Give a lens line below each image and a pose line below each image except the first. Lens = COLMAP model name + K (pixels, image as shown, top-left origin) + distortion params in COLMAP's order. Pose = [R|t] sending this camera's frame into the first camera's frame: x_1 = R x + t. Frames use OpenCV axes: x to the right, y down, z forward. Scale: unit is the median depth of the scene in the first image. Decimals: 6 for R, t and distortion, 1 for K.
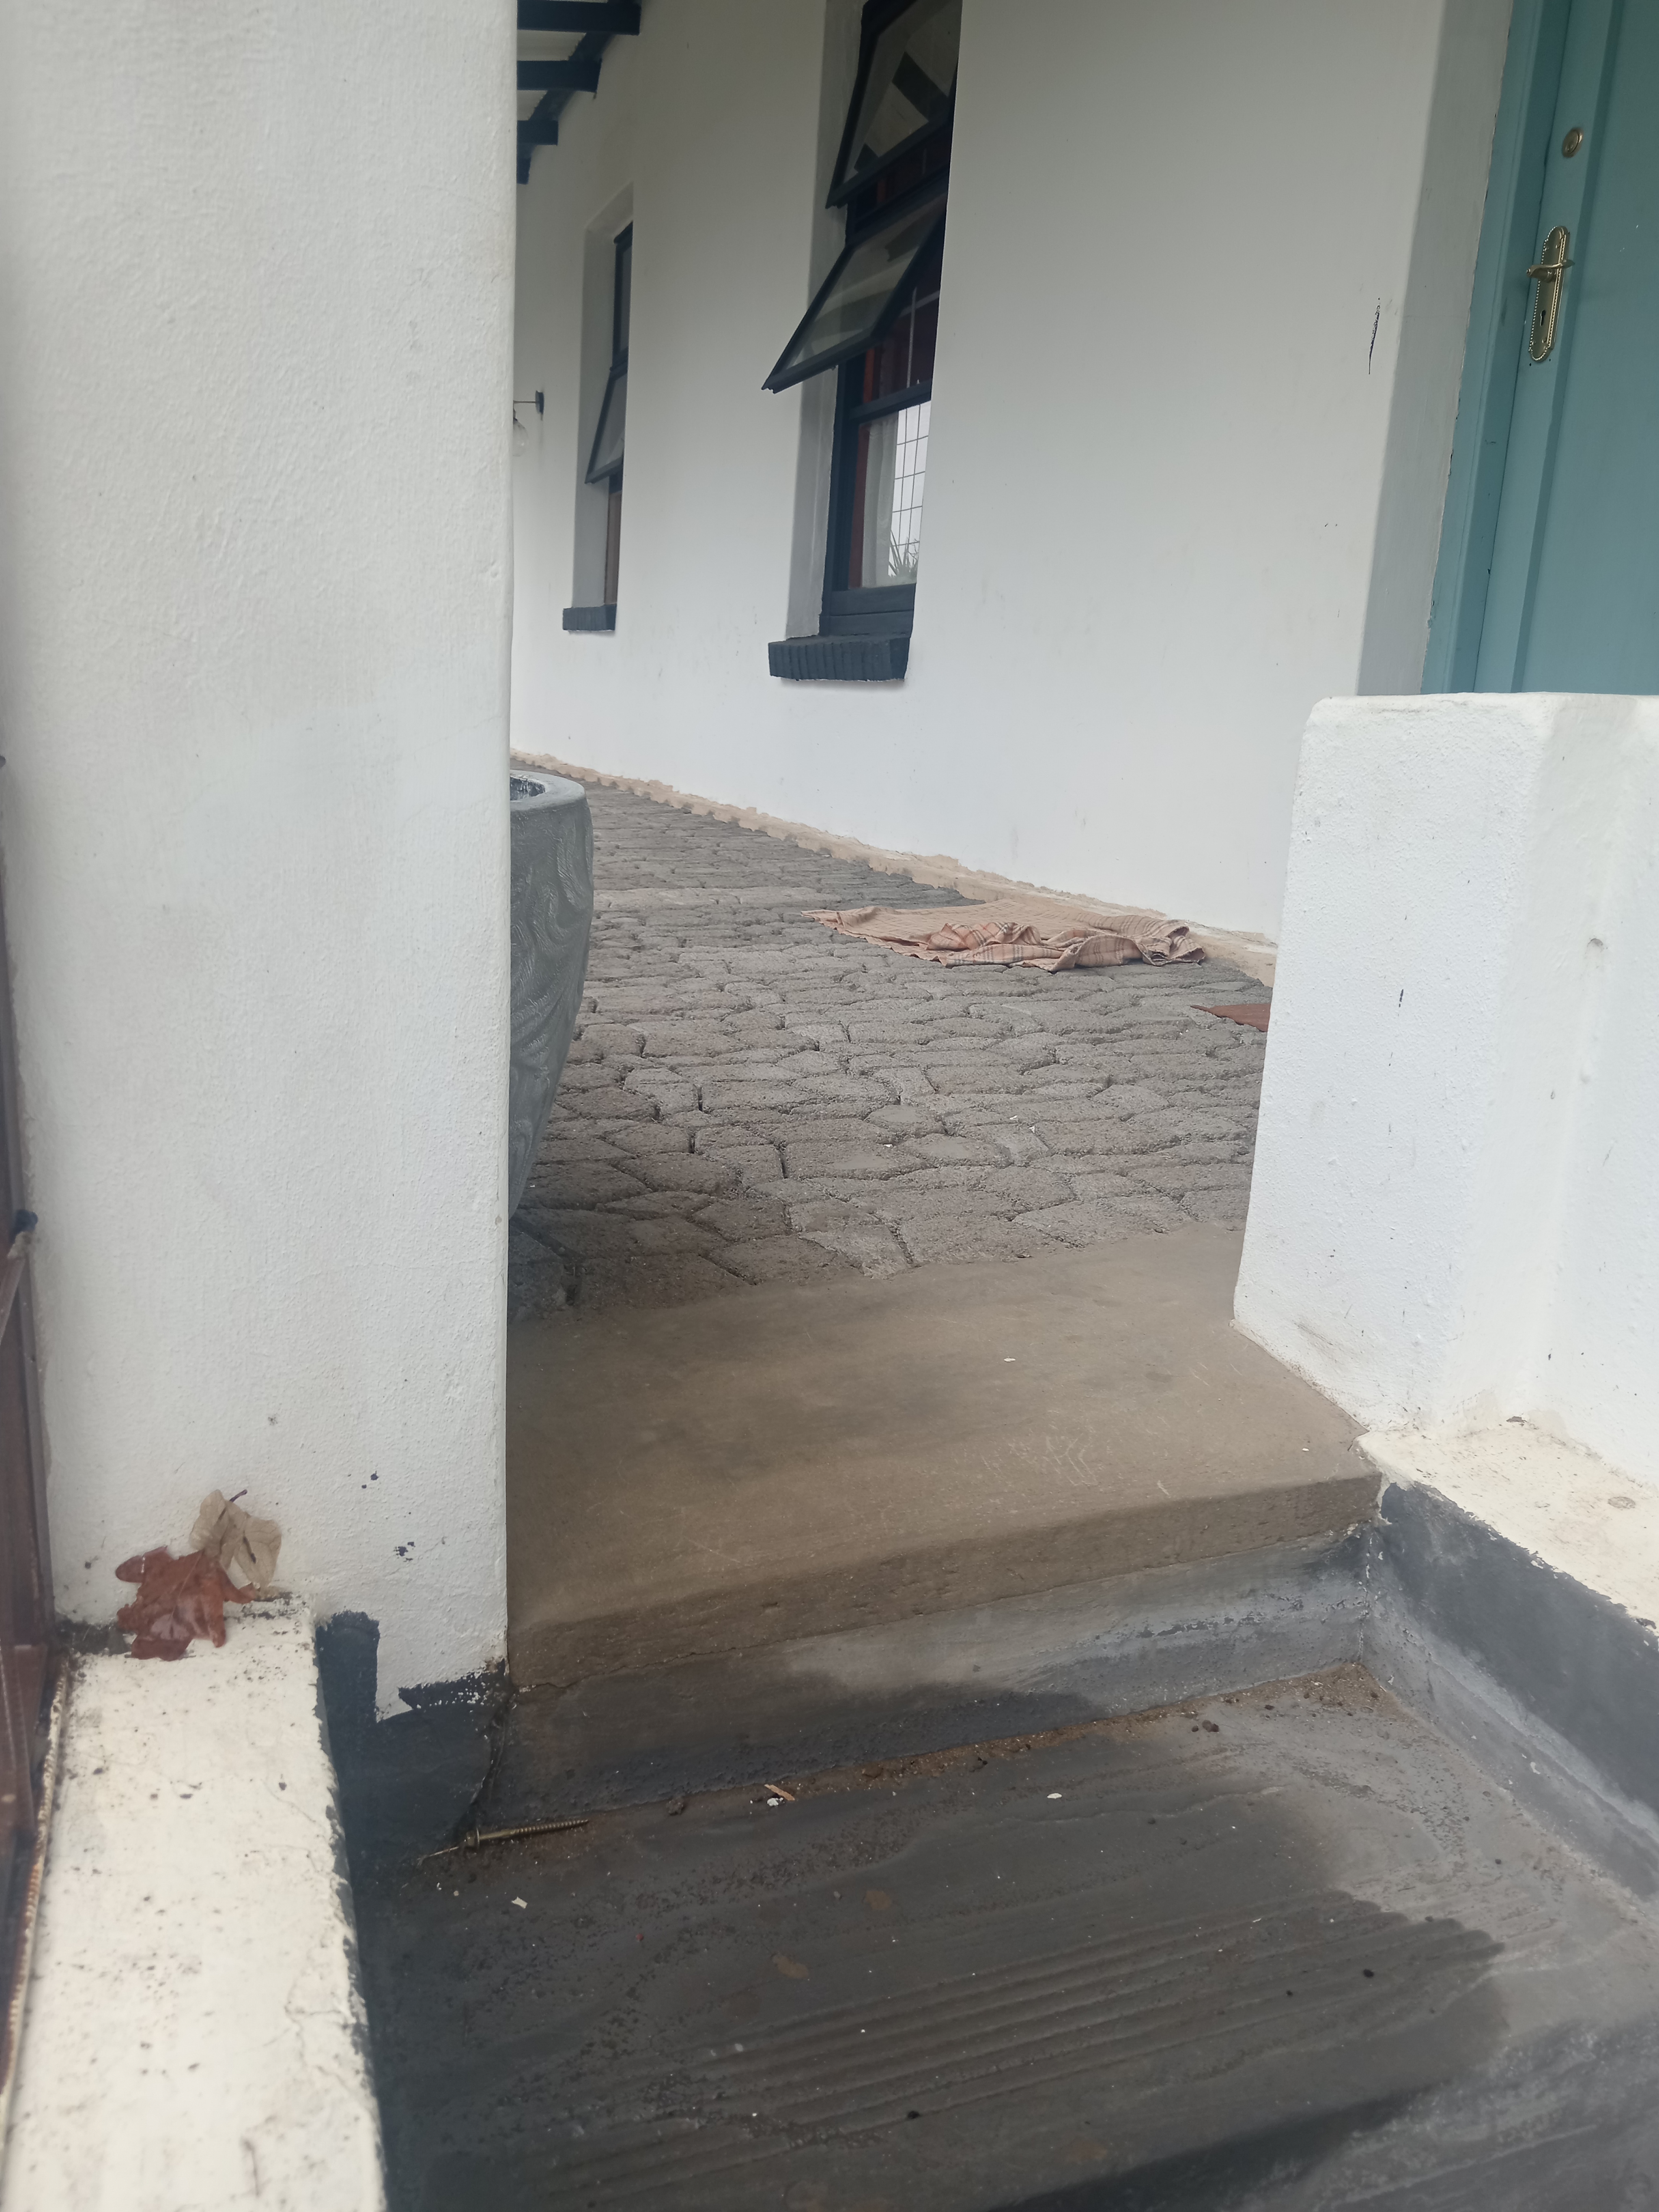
lens RADIAL K [[1727.2, 0, 837.7], [0, 1727.2, 1107.4], [0, 0, 1]] dist [0.050662, -0.043370]
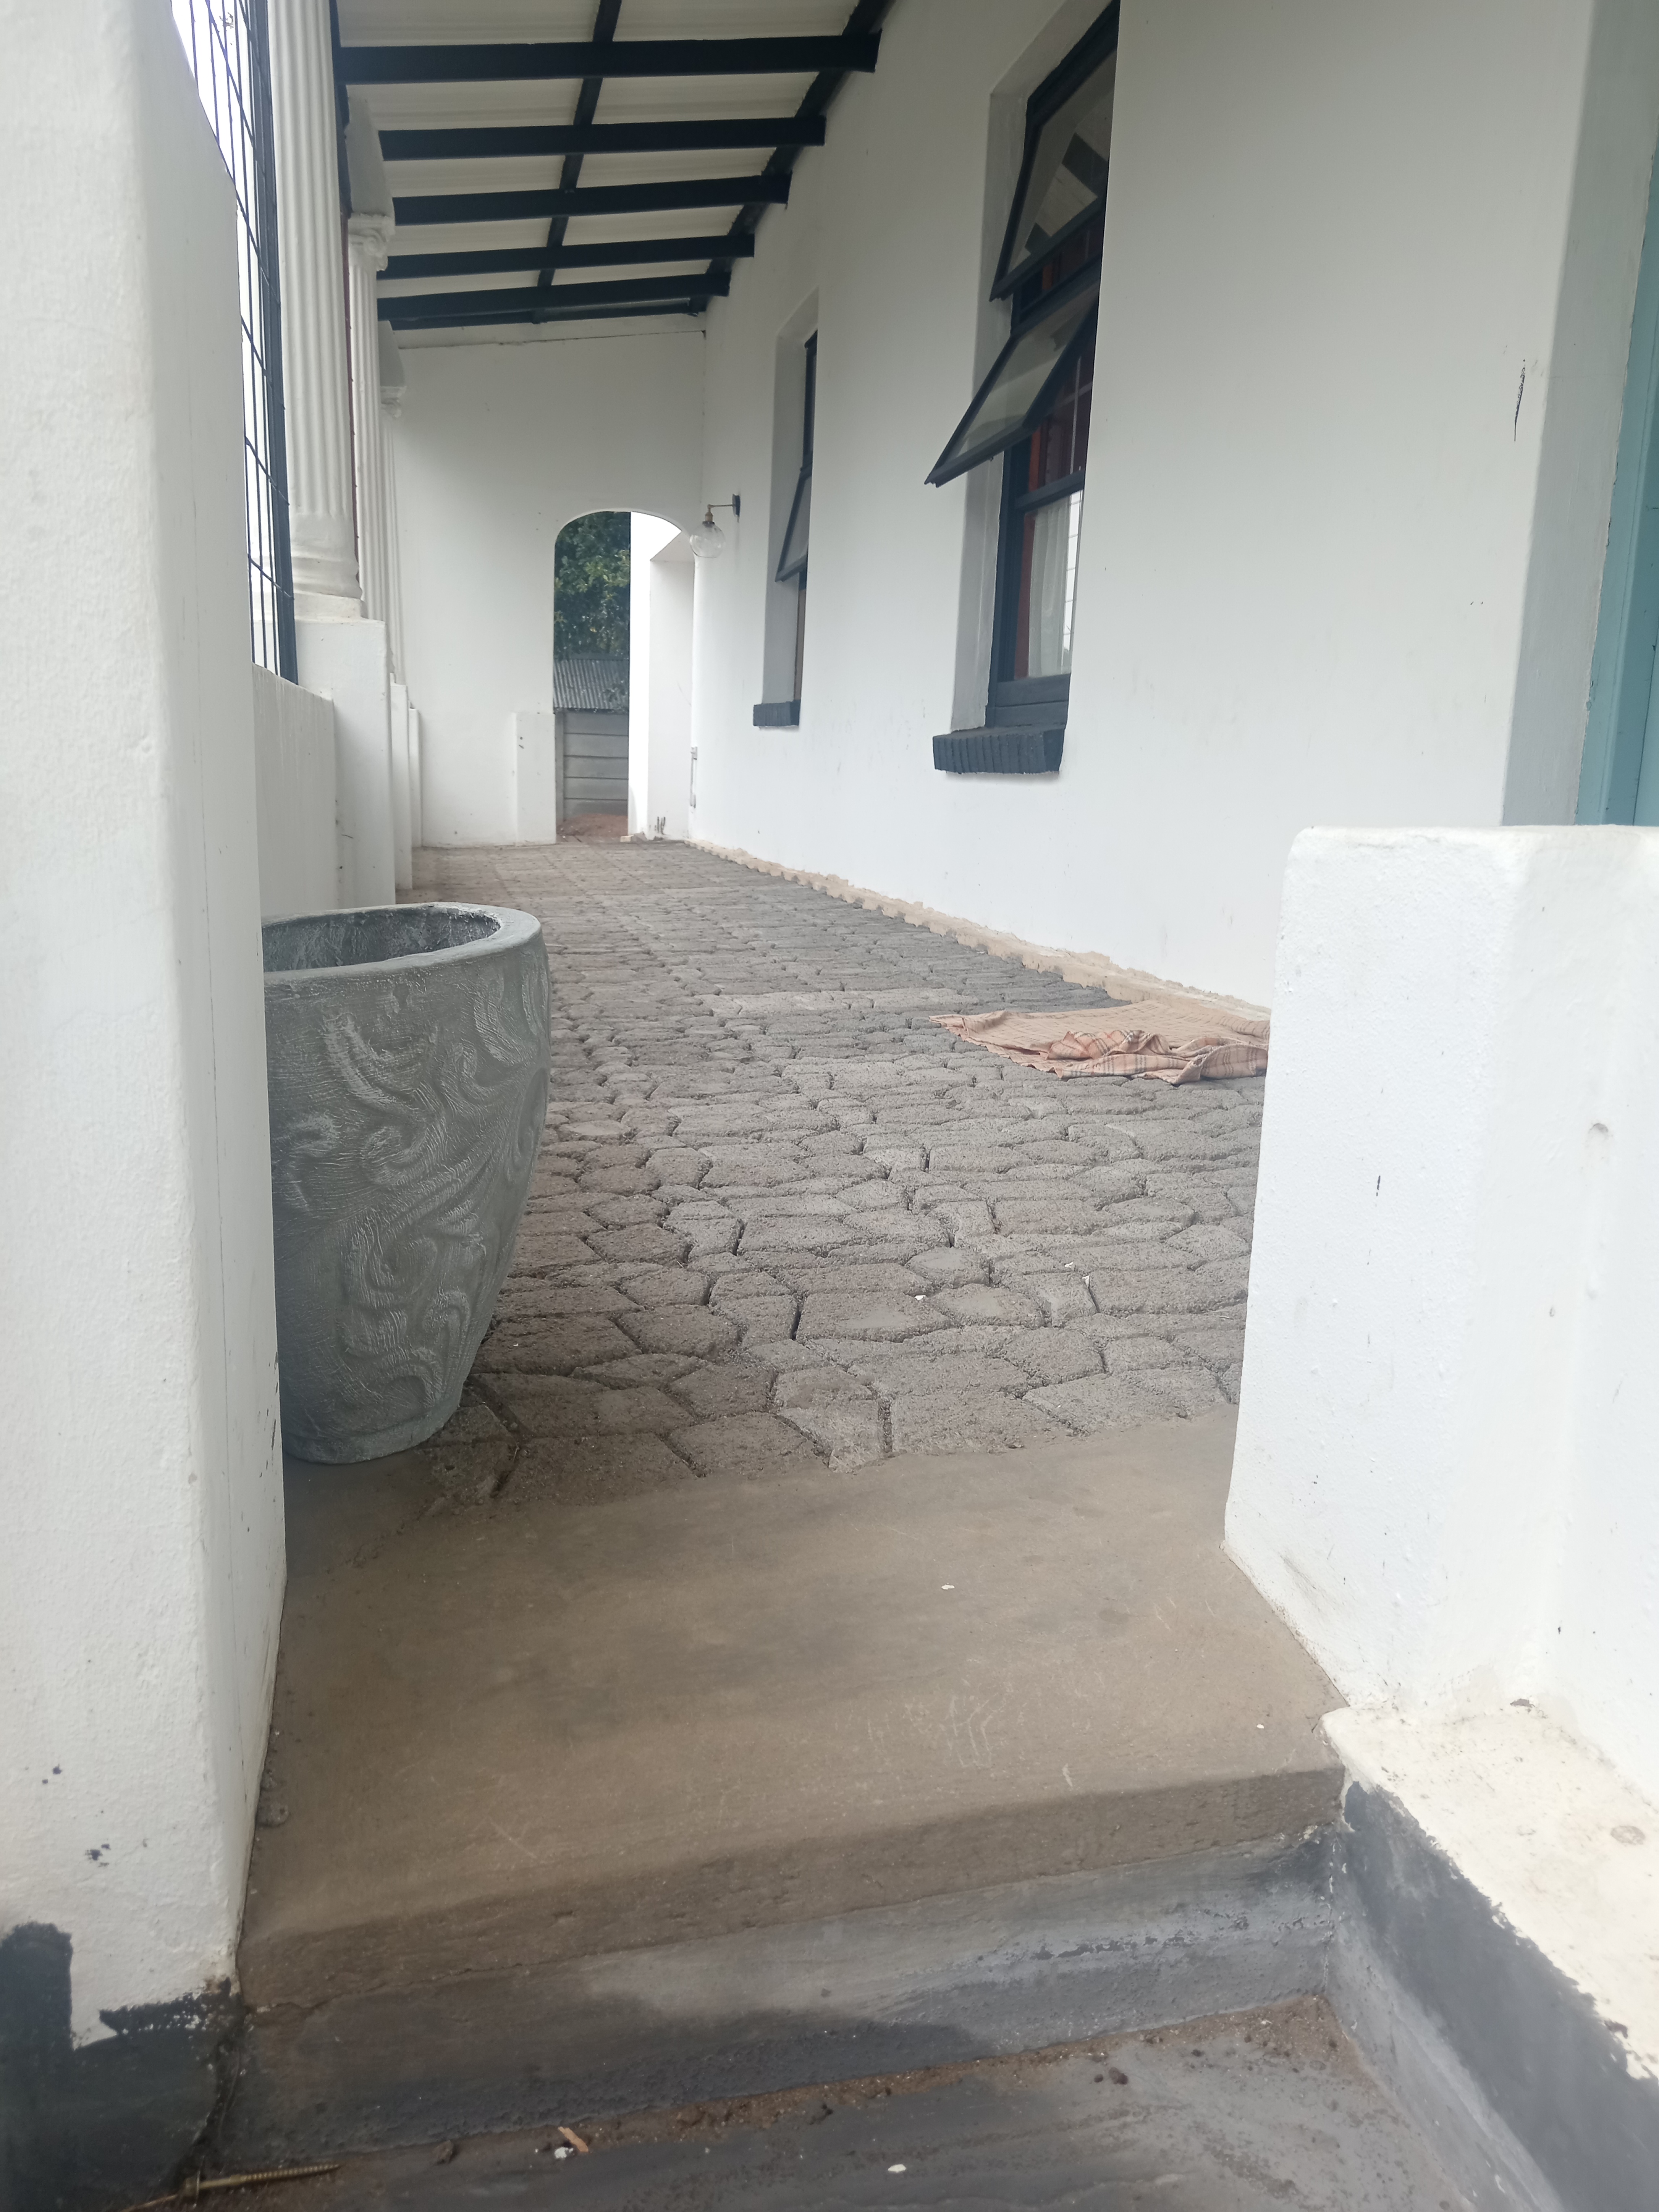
lens RADIAL K [[1725.3, 0, 832.3], [0, 1725.3, 1118.9], [0, 0, 1]] dist [0.035091, -0.017925]
pose [[0.990607, 0.000481, -0.136741, 0.189642], [-0.005698, 0.999270, -0.037763, -0.066233], [0.136623, 0.038188, 0.989887, 0.141567]]
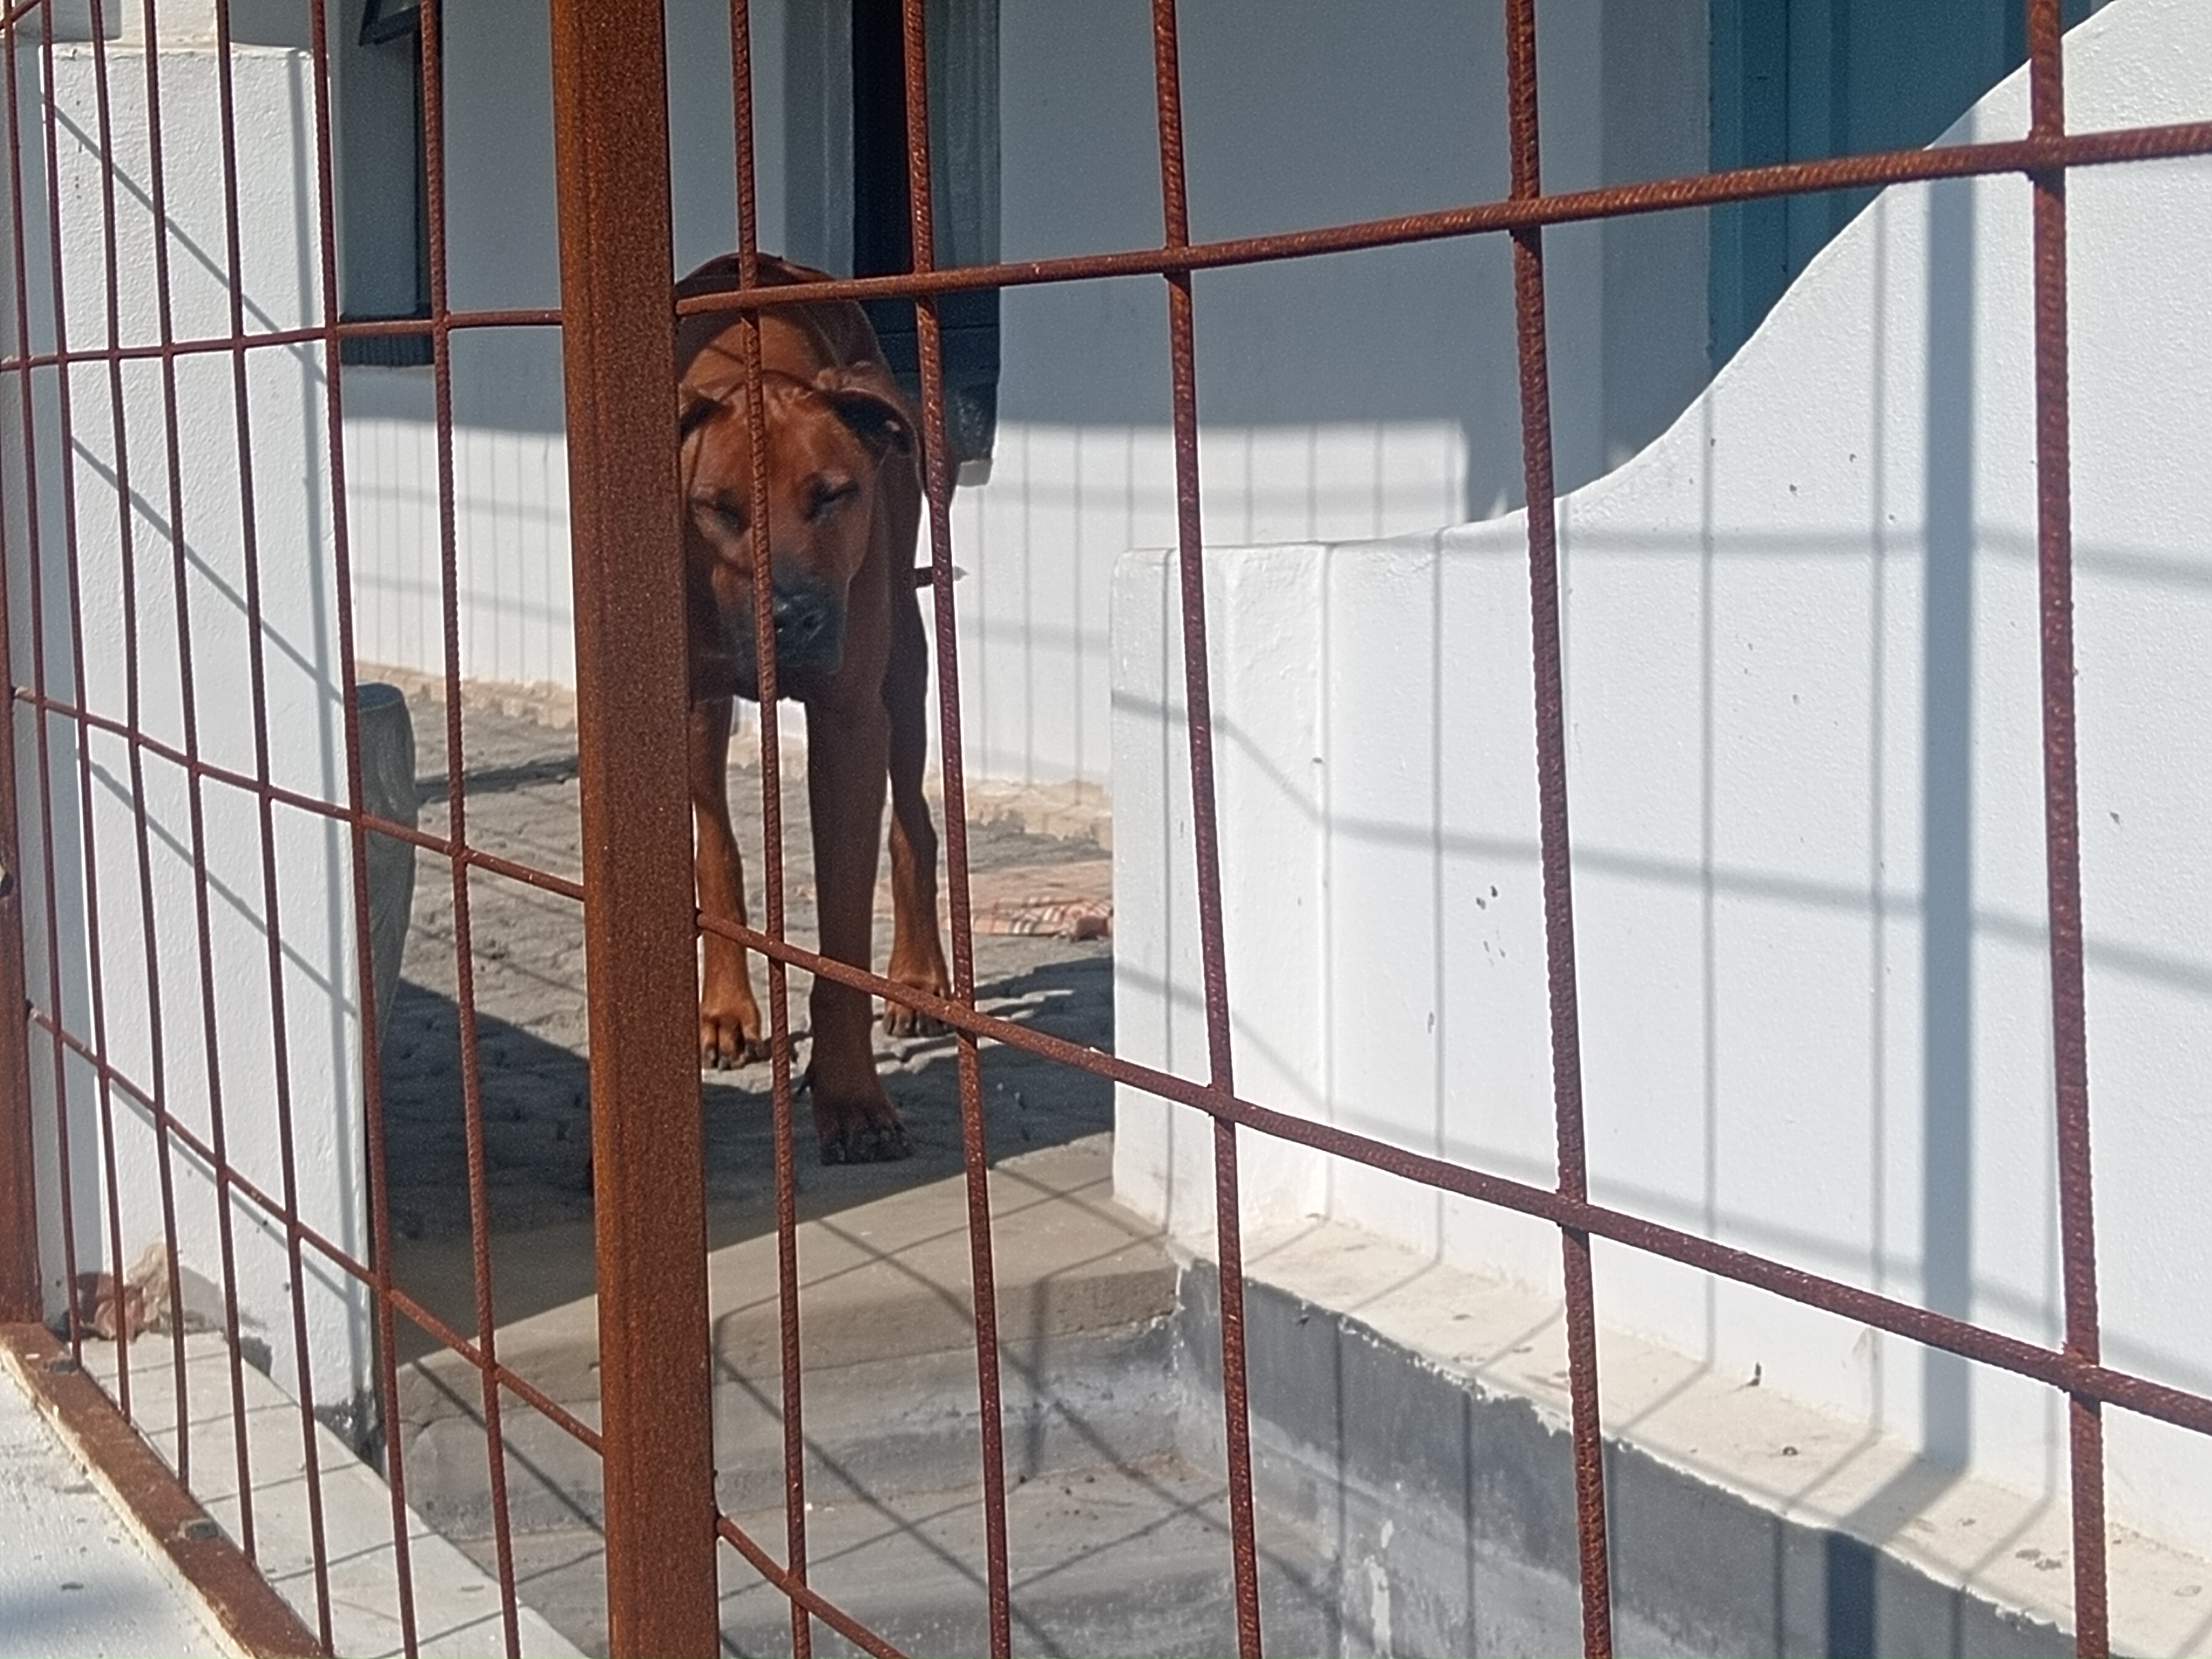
lens RADIAL K [[5103.2, 0, 1106.0], [0, 5103.2, 829.5], [0, 0, 1]] dist [0.104017, -0.498450]
pose [[0.997573, -0.069310, -0.006630, 0.316729], [0.067517, 0.986209, -0.151107, 0.428992], [0.017012, 0.150292, 0.988495, -2.202828]]
